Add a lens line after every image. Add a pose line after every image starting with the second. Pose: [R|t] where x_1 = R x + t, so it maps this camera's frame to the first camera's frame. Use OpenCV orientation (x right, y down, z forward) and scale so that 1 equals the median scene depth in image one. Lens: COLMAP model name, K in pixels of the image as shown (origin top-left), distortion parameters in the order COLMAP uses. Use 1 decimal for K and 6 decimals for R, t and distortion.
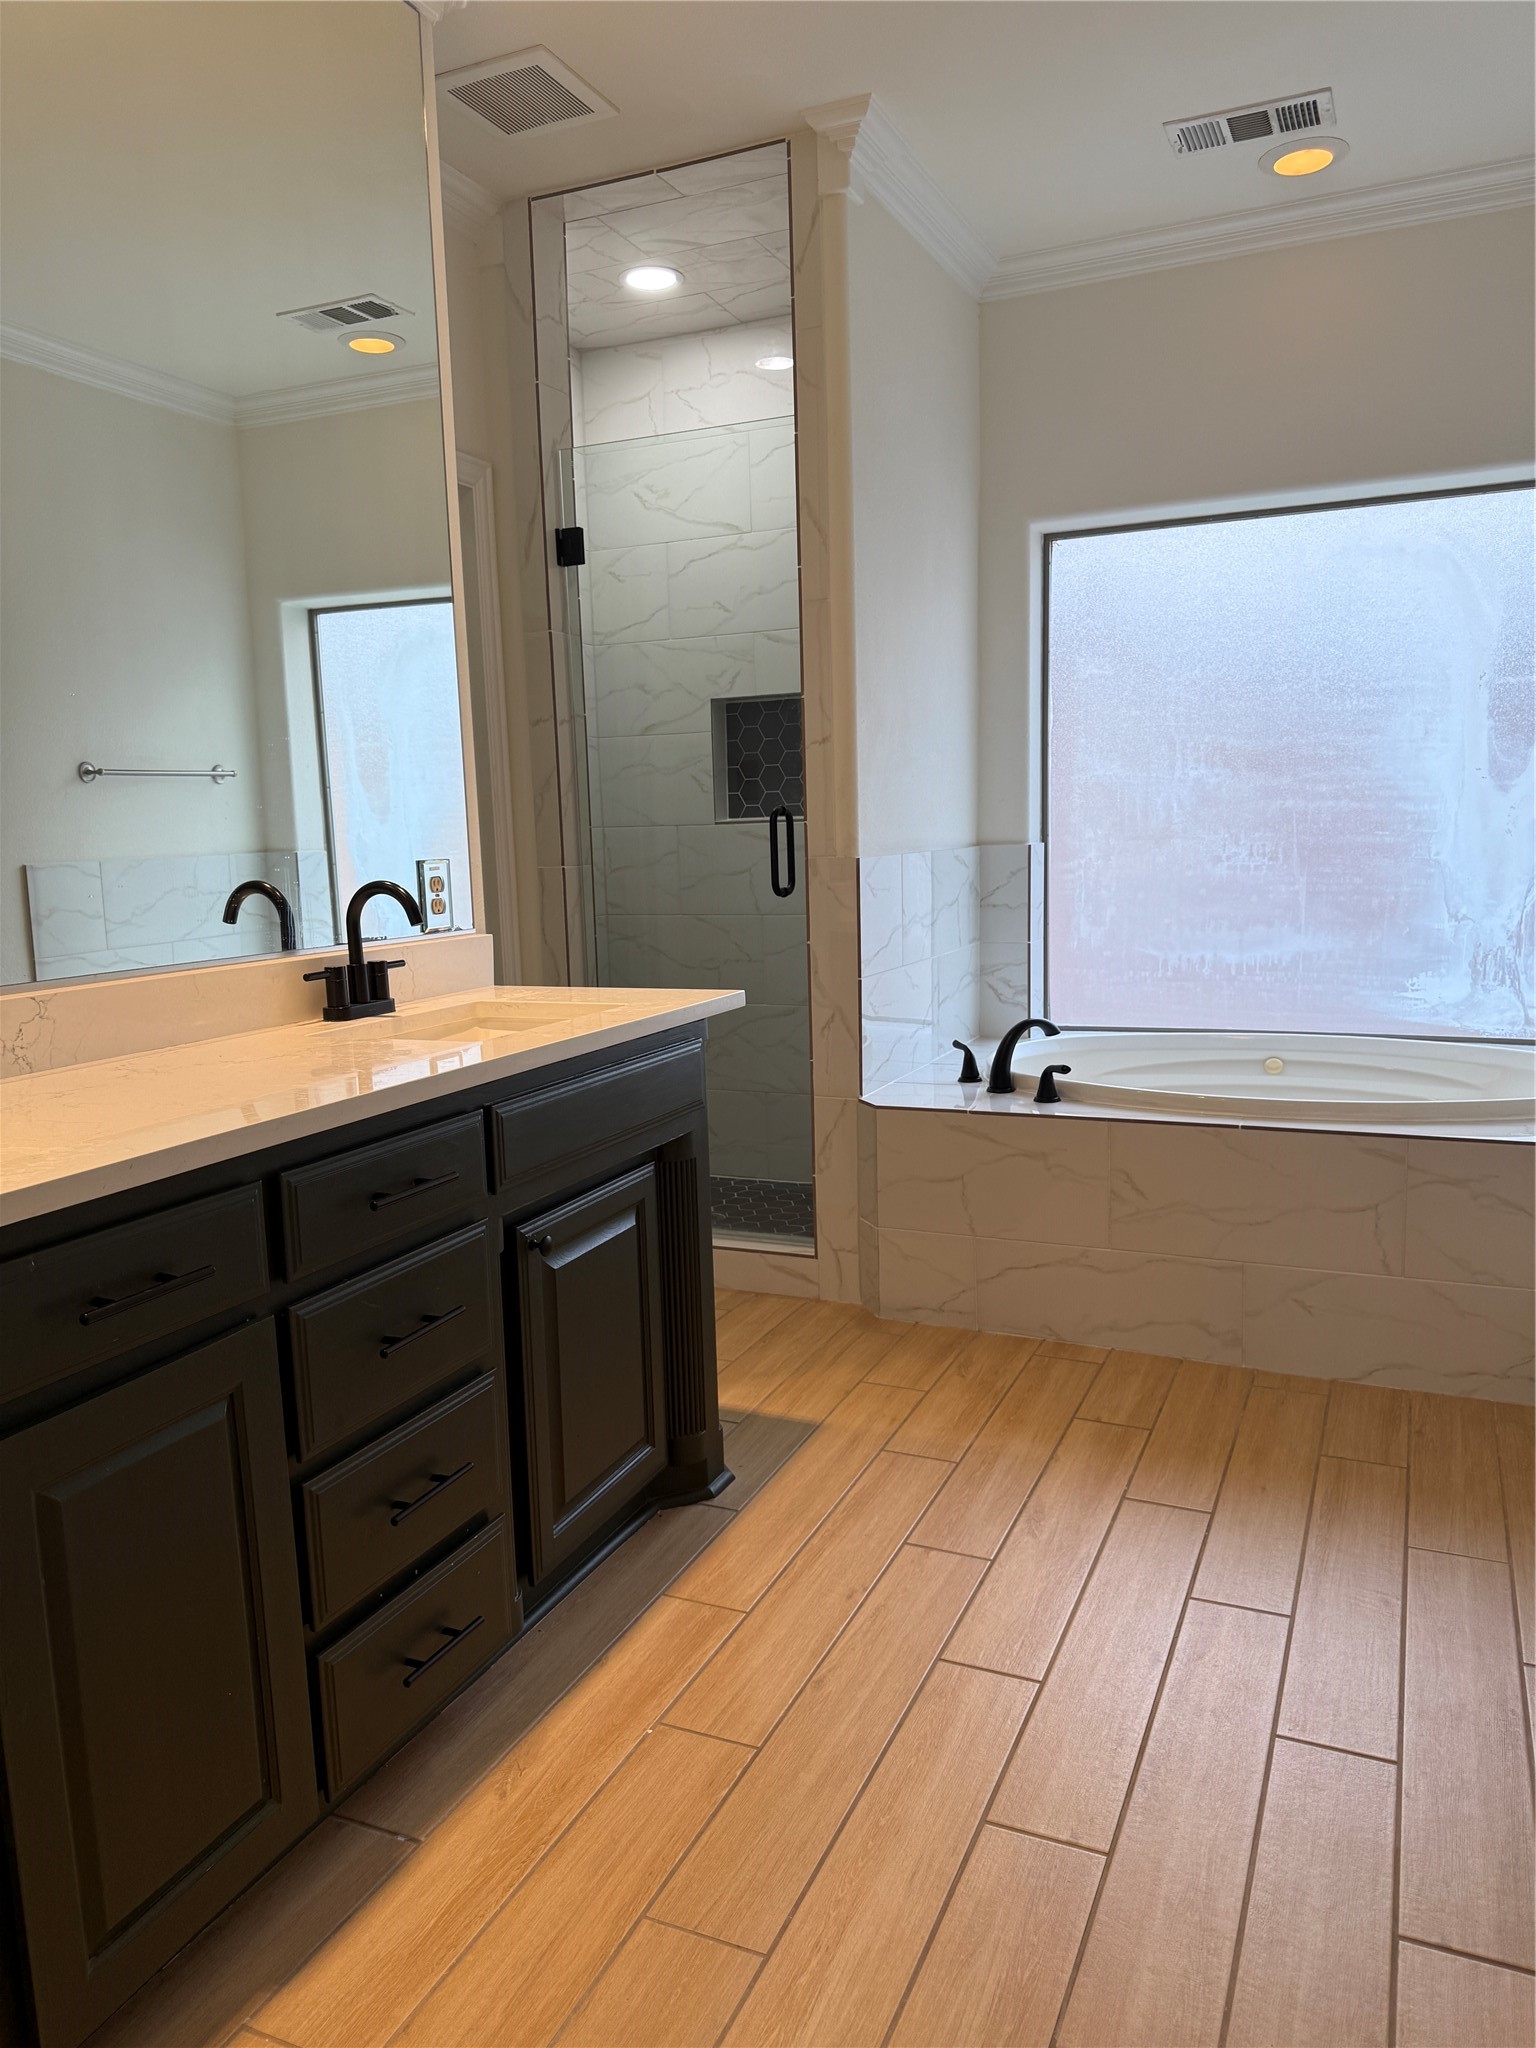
lens RADIAL K [[1438.1, 0, 765.6], [0, 1438.1, 1022.3], [0, 0, 1]] dist [0.026997, -0.035498]
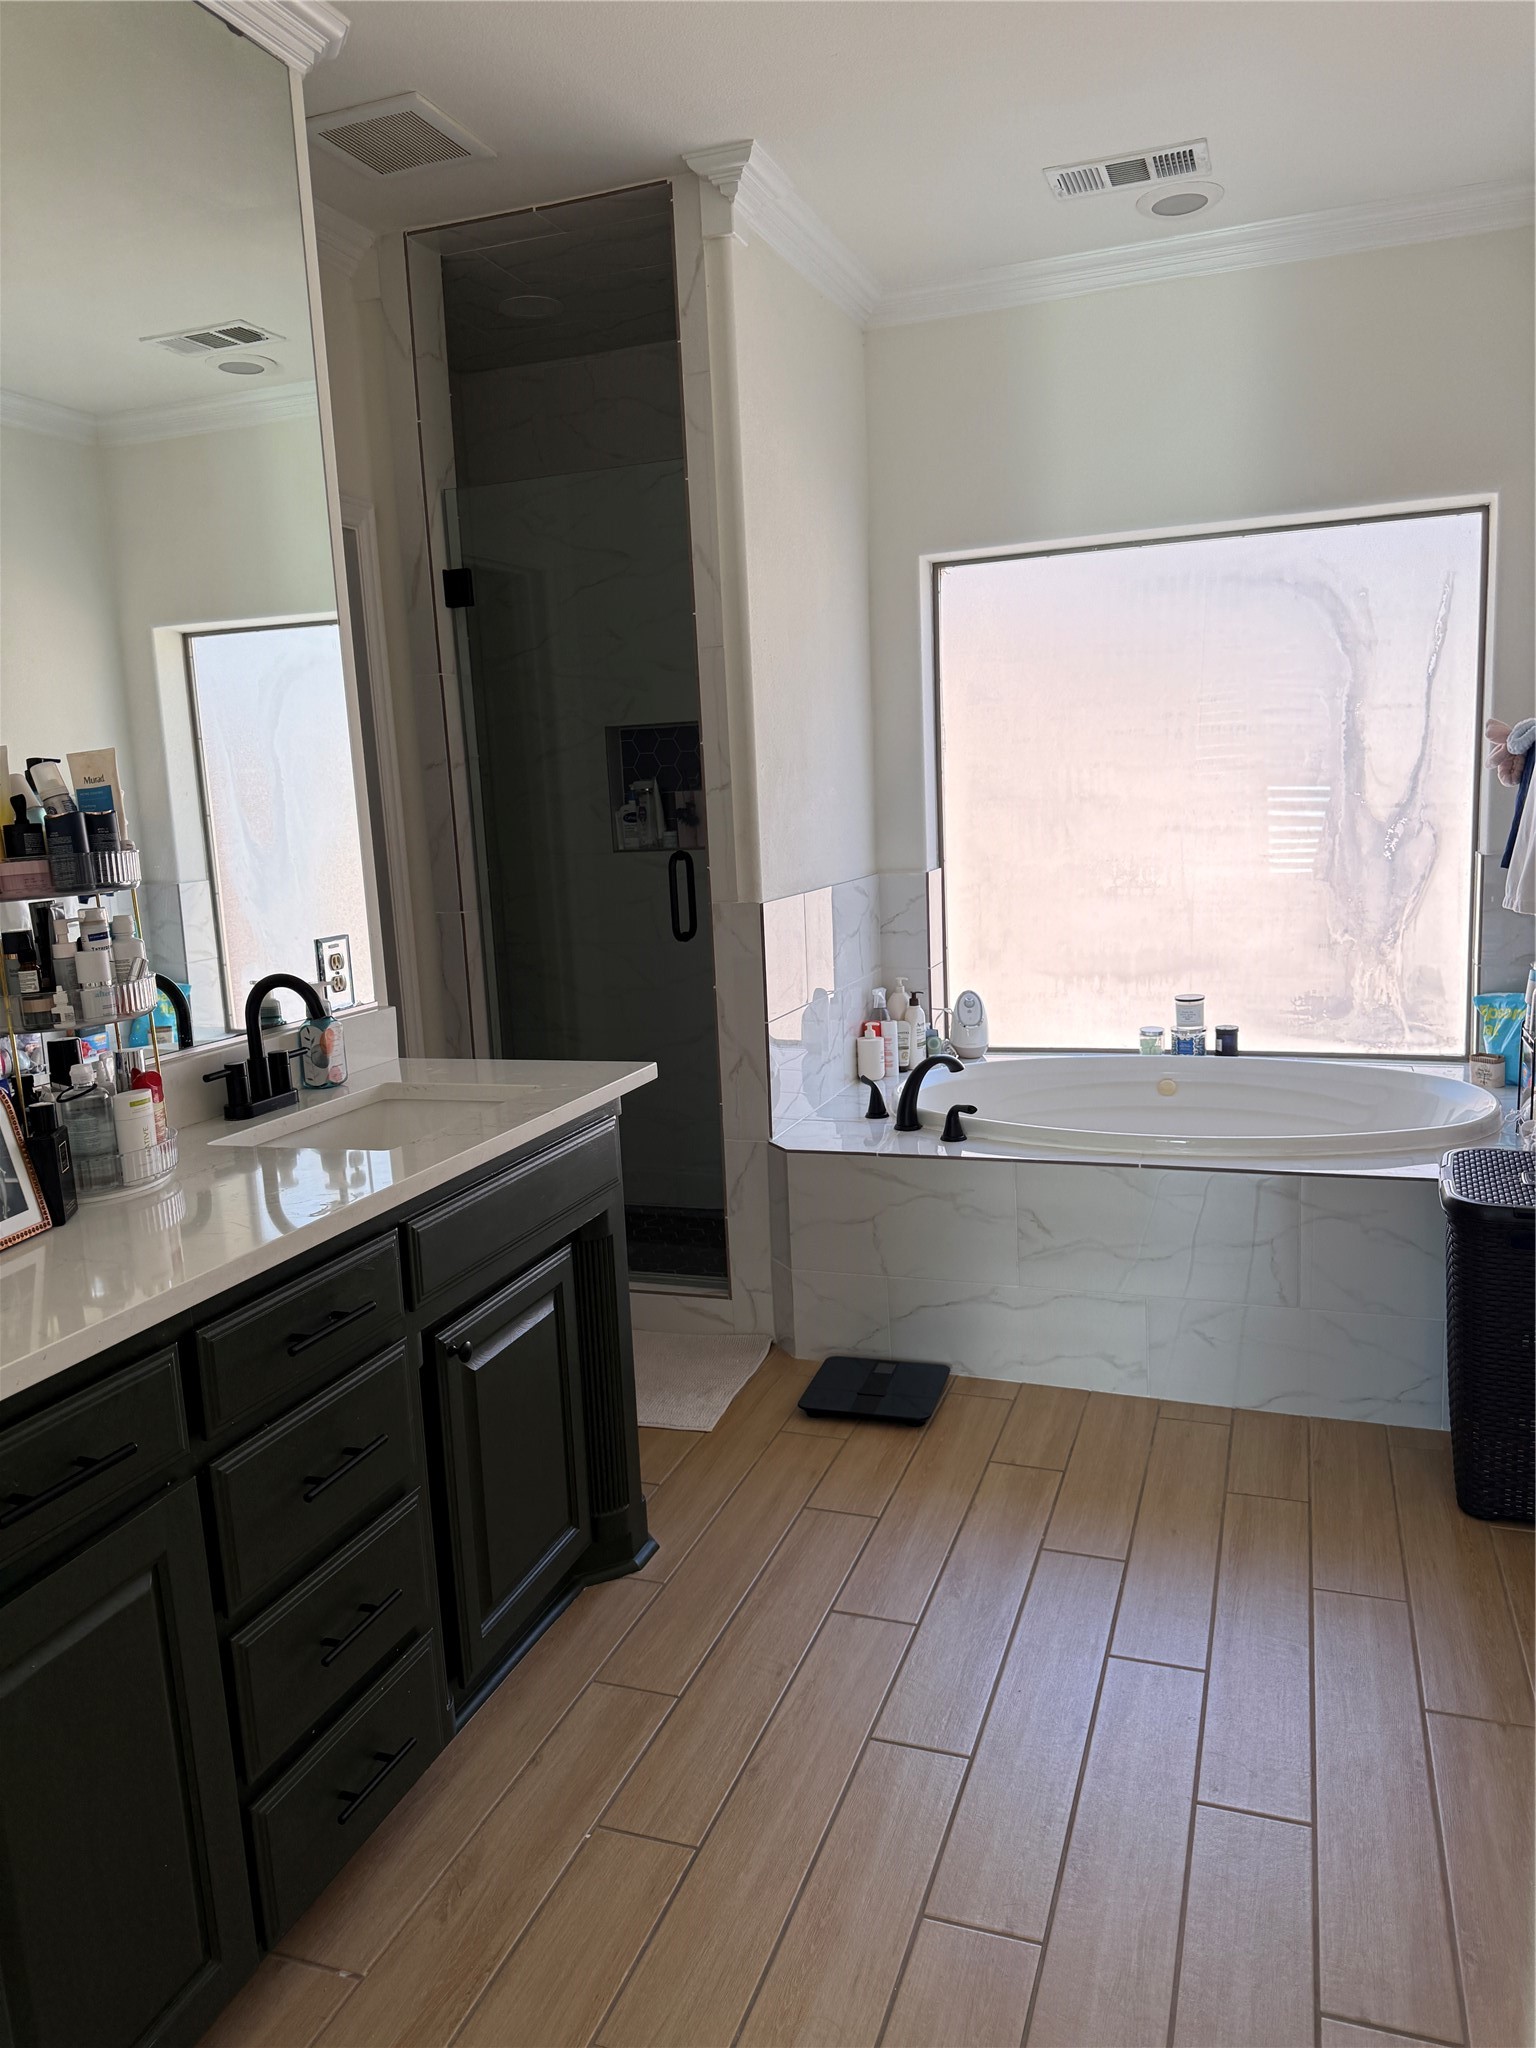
lens RADIAL K [[1438.1, 0, 760.8], [0, 1438.1, 1018.1], [0, 0, 1]] dist [0.026997, -0.035498]
pose [[0.997090, -0.029938, 0.070104, -0.012582], [0.028441, 0.999348, 0.022262, -0.088162], [-0.070724, -0.020204, 0.997291, 0.000634]]
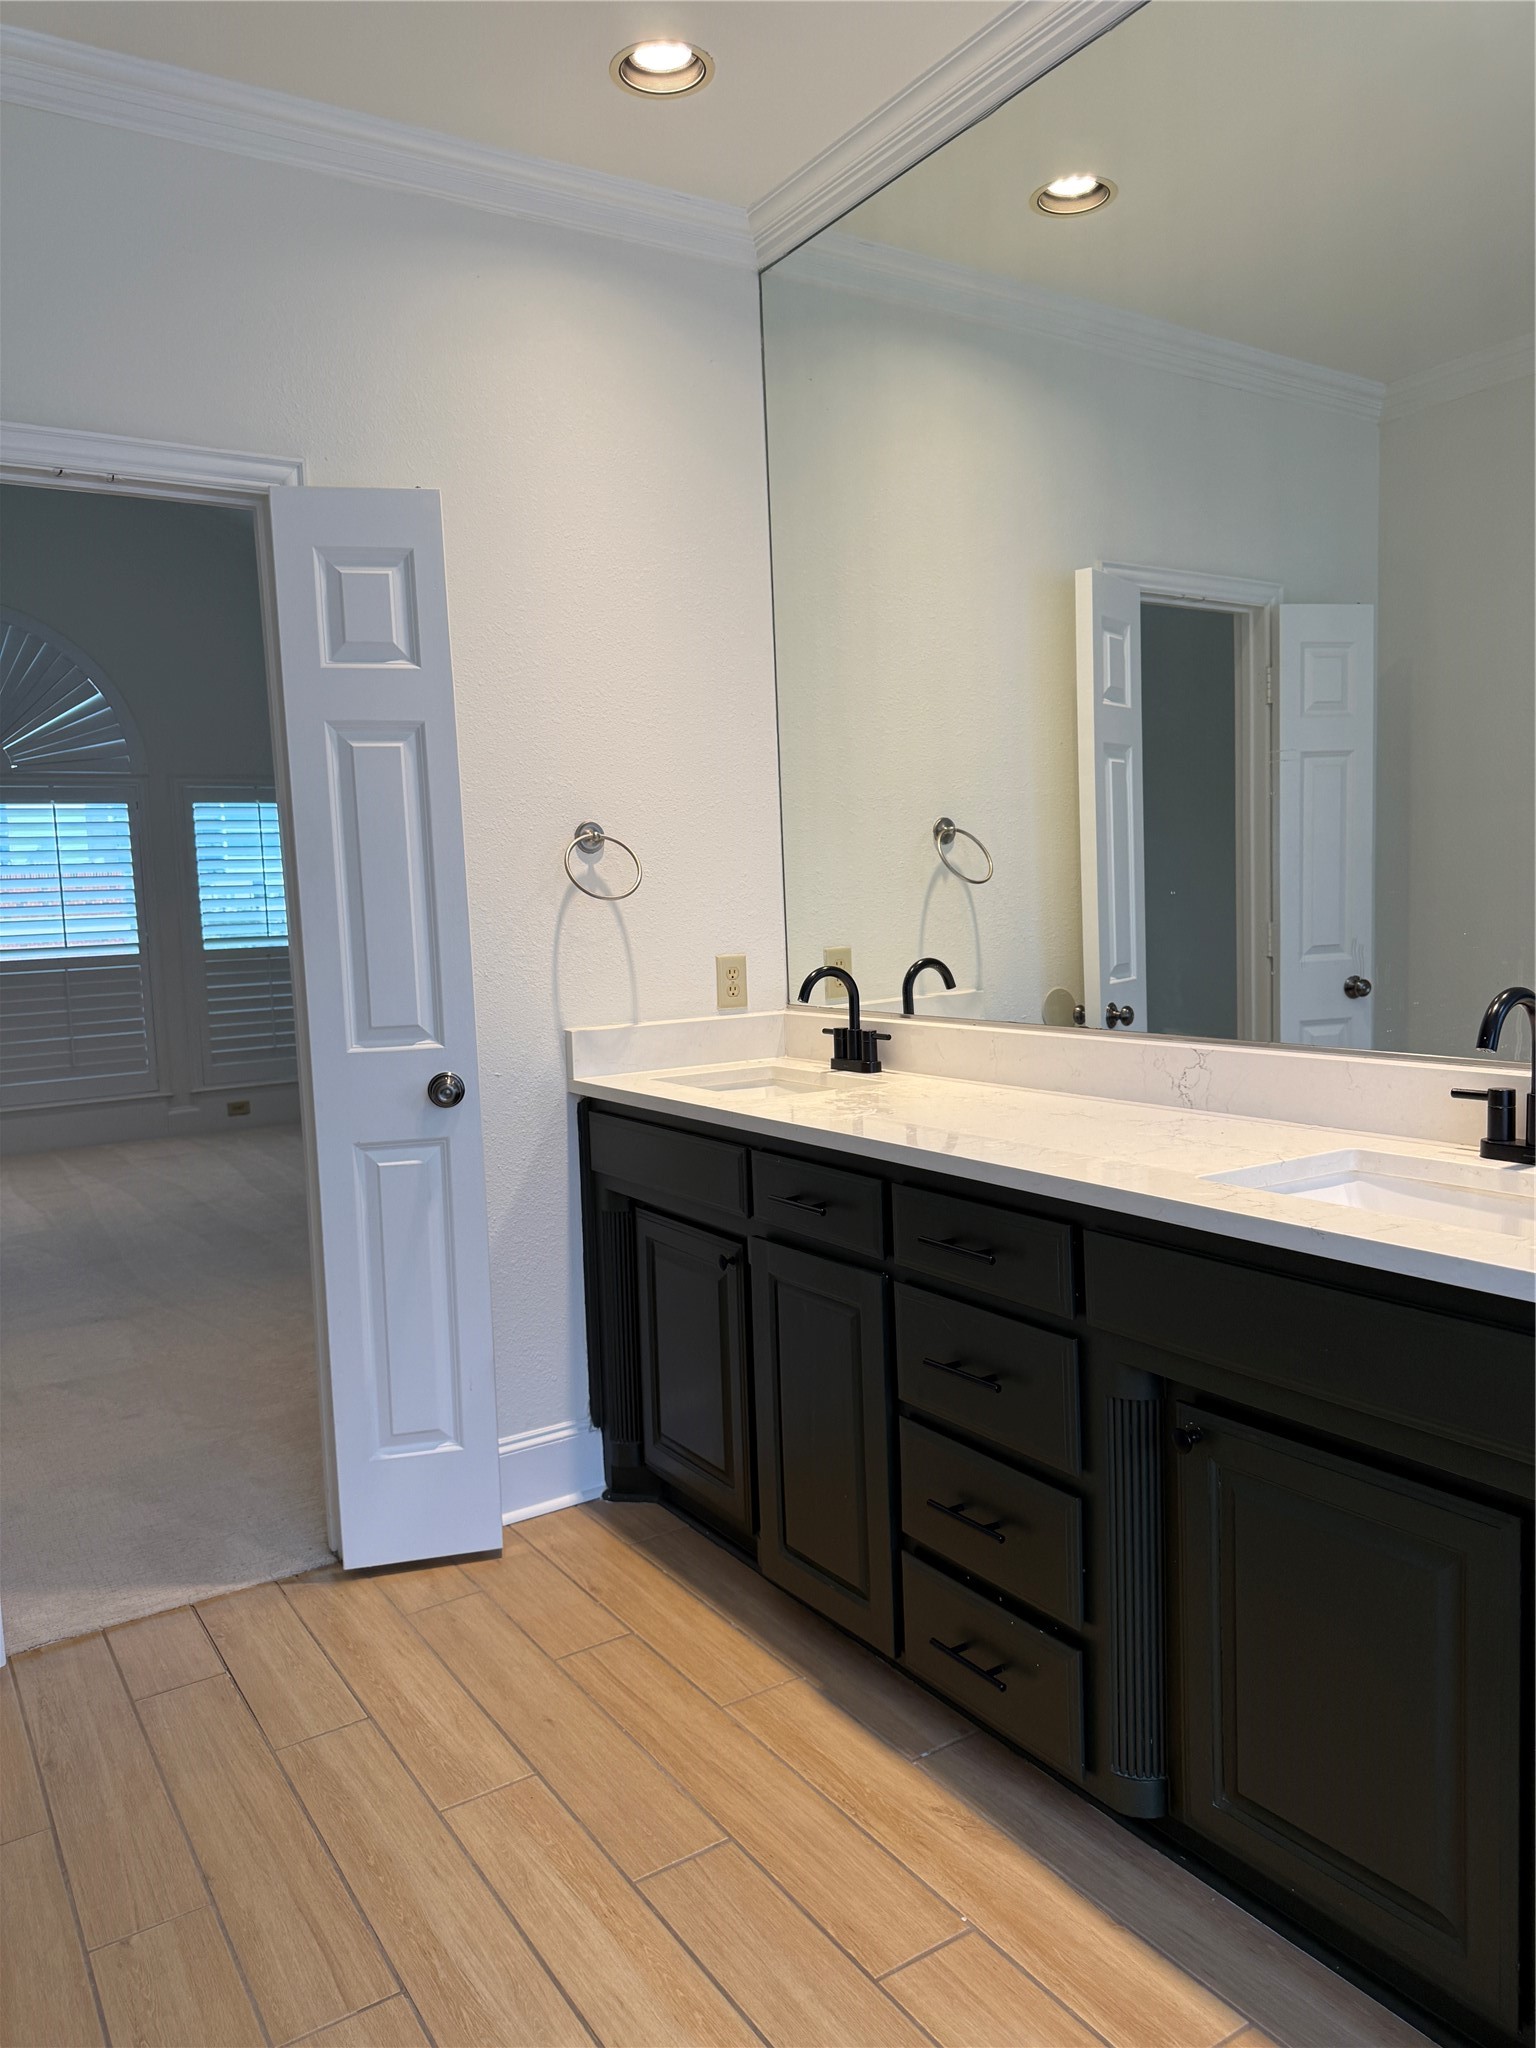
lens RADIAL K [[1438.1, 0, 766.8], [0, 1438.1, 1032.6], [0, 0, 1]] dist [0.026997, -0.035498]
pose [[-0.538673, 0.106680, -0.835734, 0.629279], [-0.083646, 0.980279, 0.179045, -0.193340], [0.838352, 0.166352, -0.519127, 1.162194]]
